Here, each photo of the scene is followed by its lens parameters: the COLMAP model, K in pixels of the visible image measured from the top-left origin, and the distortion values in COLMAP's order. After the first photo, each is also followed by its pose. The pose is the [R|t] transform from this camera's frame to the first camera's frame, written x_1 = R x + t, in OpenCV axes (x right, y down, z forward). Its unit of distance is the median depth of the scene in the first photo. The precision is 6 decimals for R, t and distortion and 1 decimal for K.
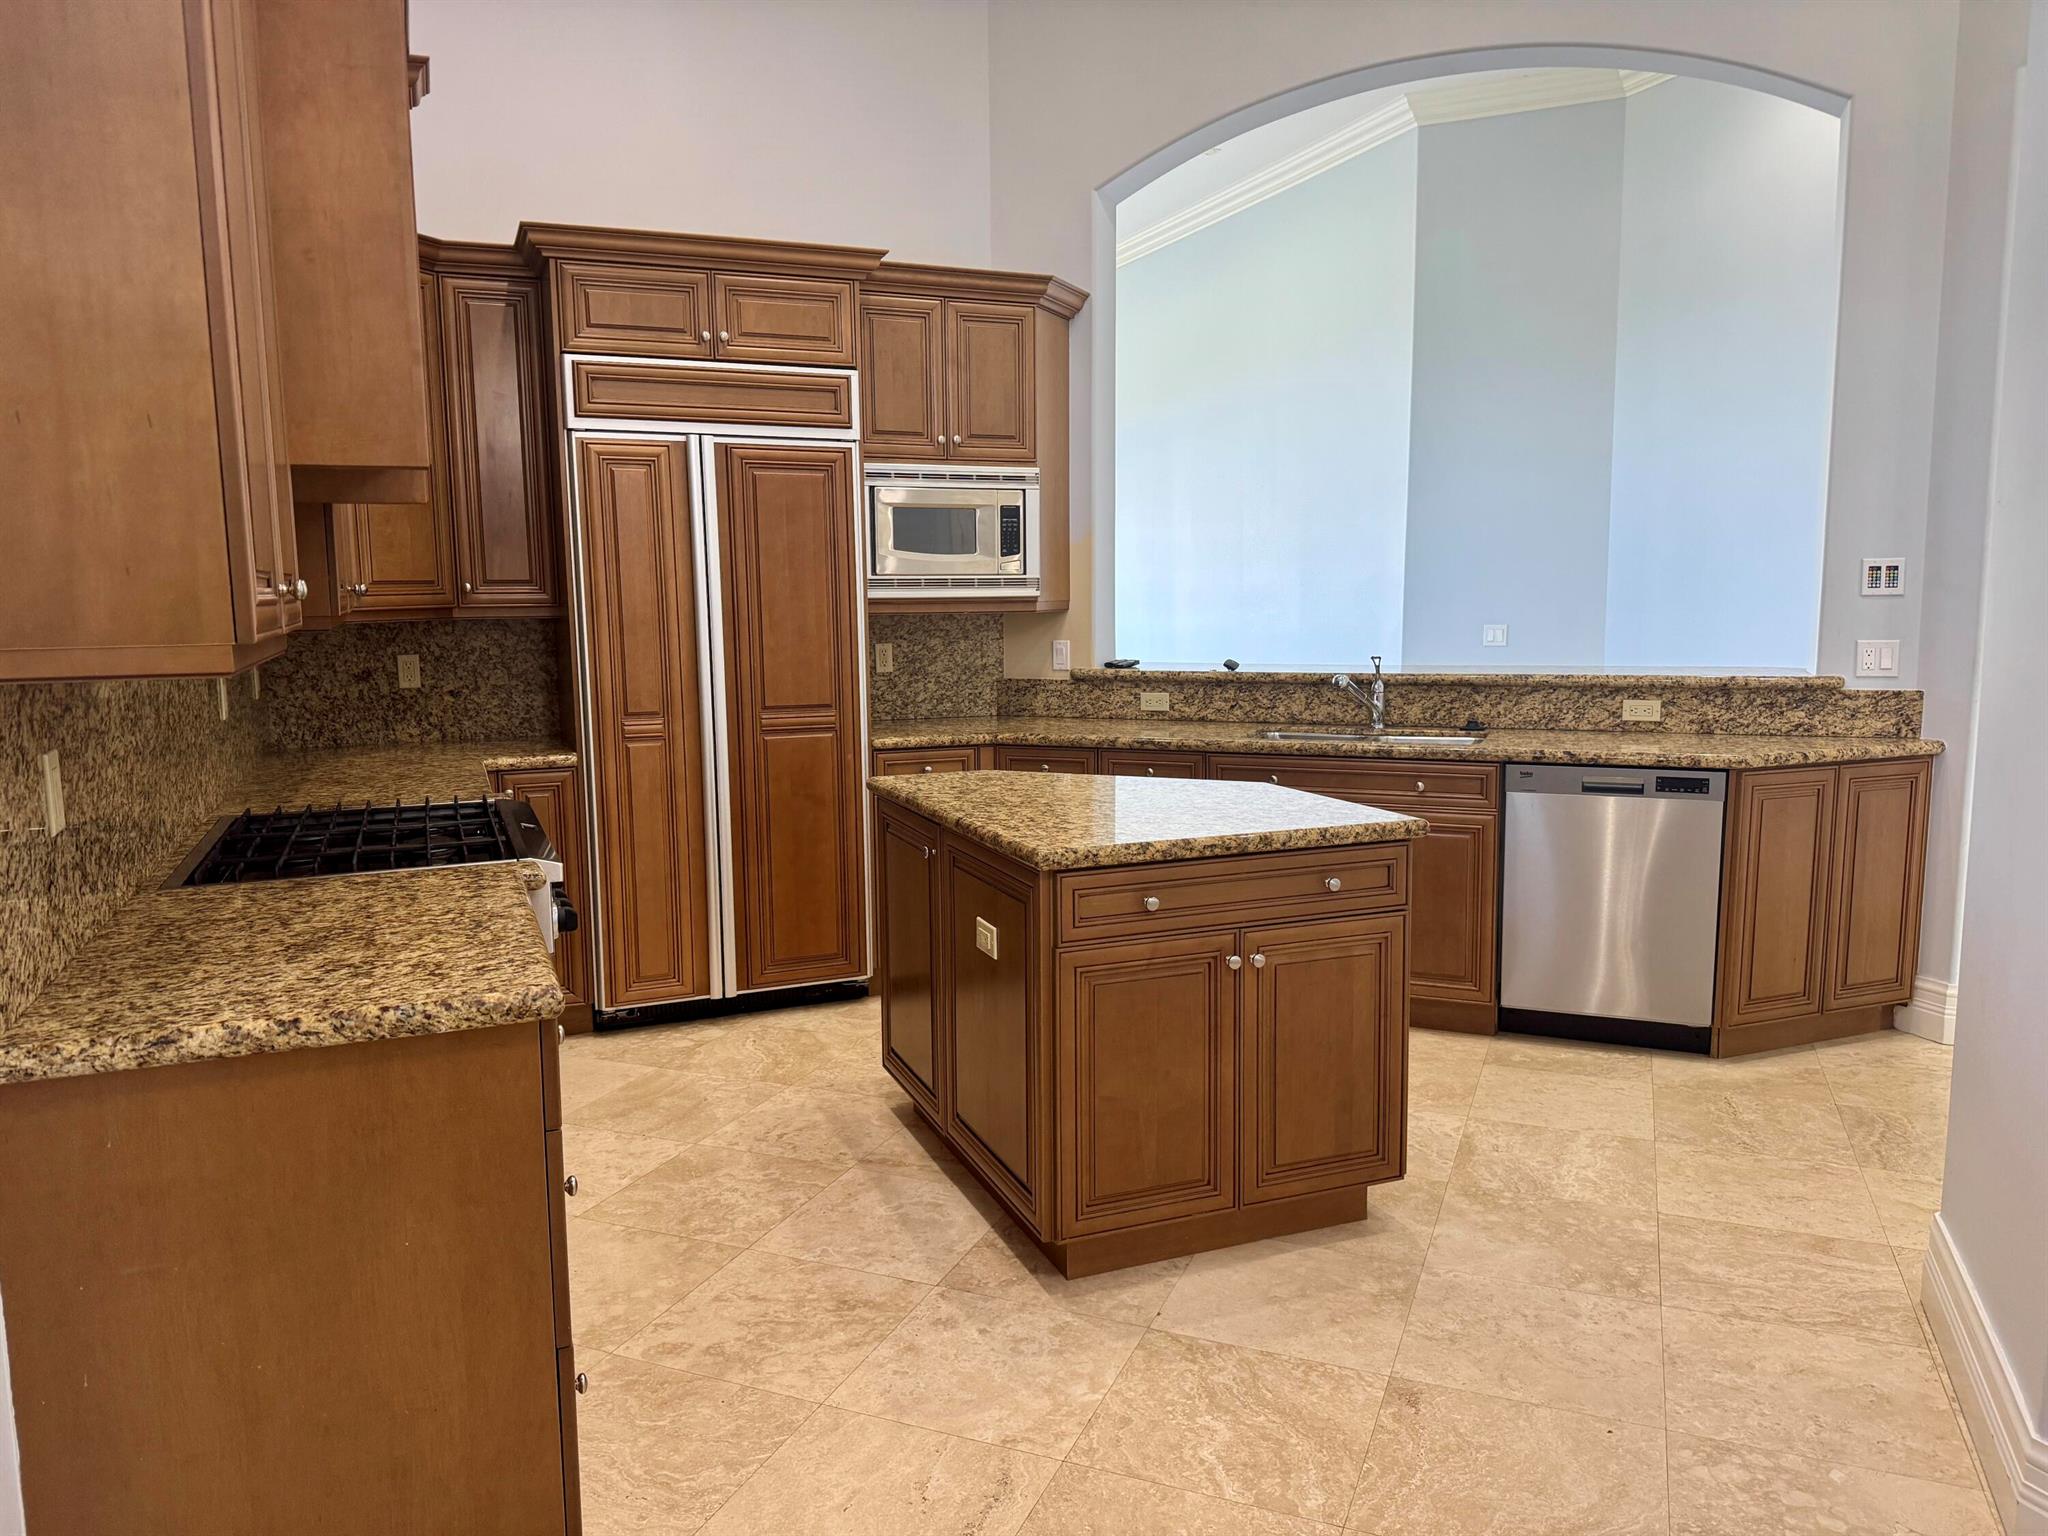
lens RADIAL K [[1428.5, 0, 1024.0], [0, 1428.5, 768.0], [0, 0, 1]] dist [0.160115, -0.266537]
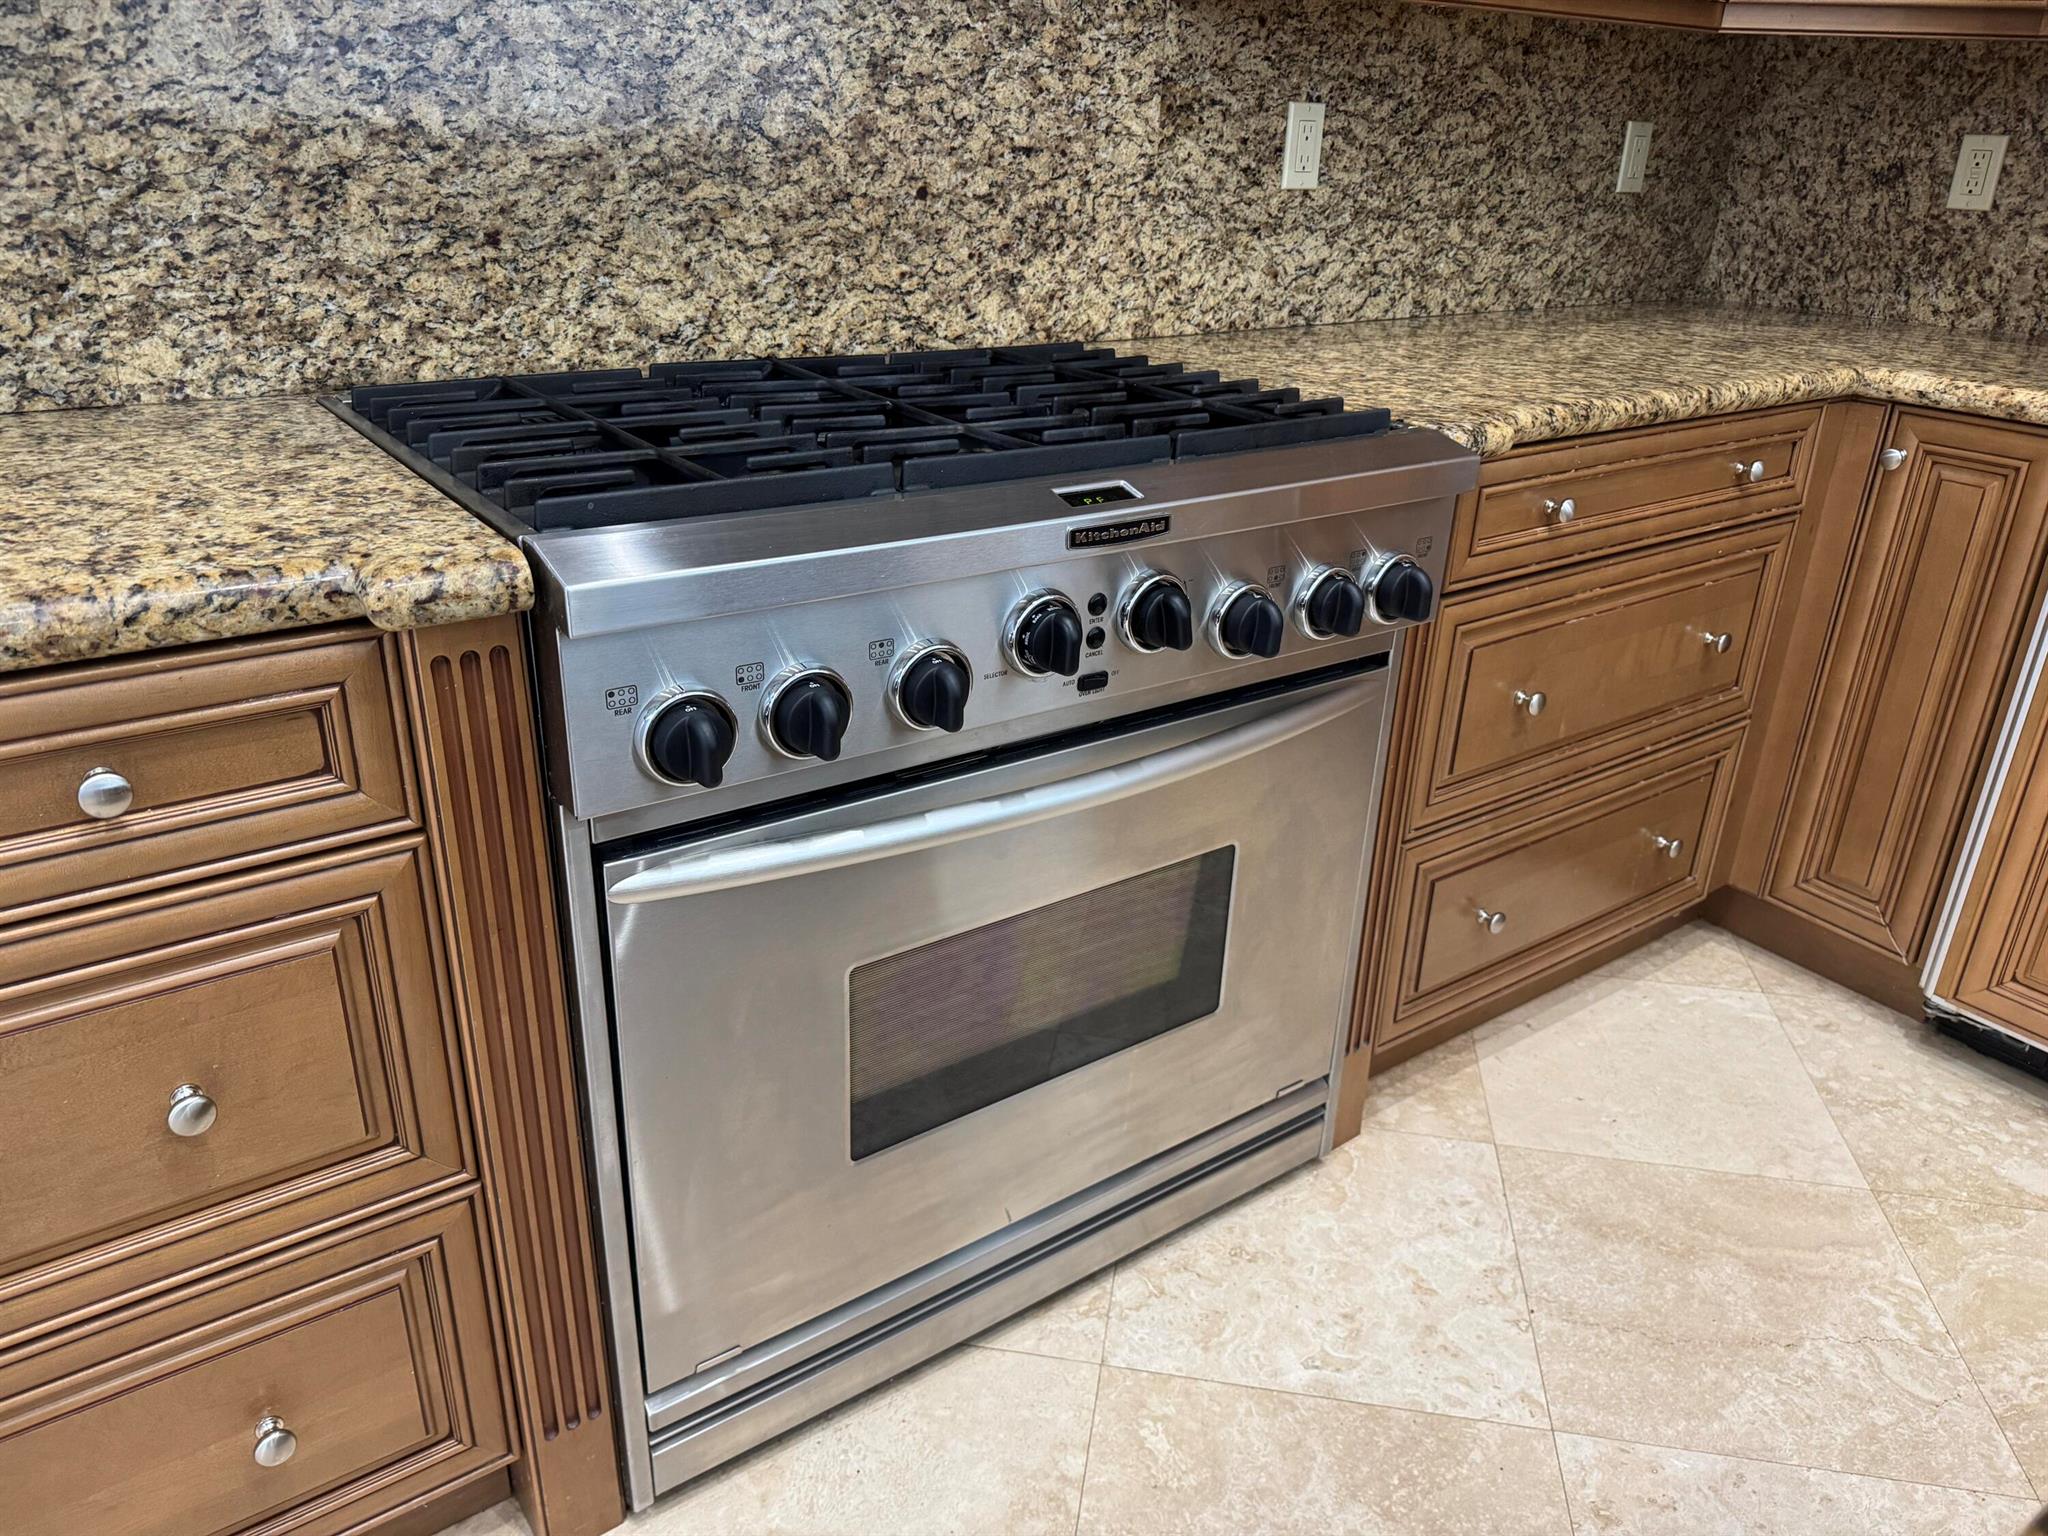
lens RADIAL K [[1454.4, 0, 1024.0], [0, 1454.4, 768.0], [0, 0, 1]] dist [0.002022, -0.009344]
pose [[0.231158, 0.413488, -0.880678, 0.008454], [-0.156860, 0.909191, 0.385703, -0.024660], [0.960188, 0.048985, 0.275027, 0.617435]]
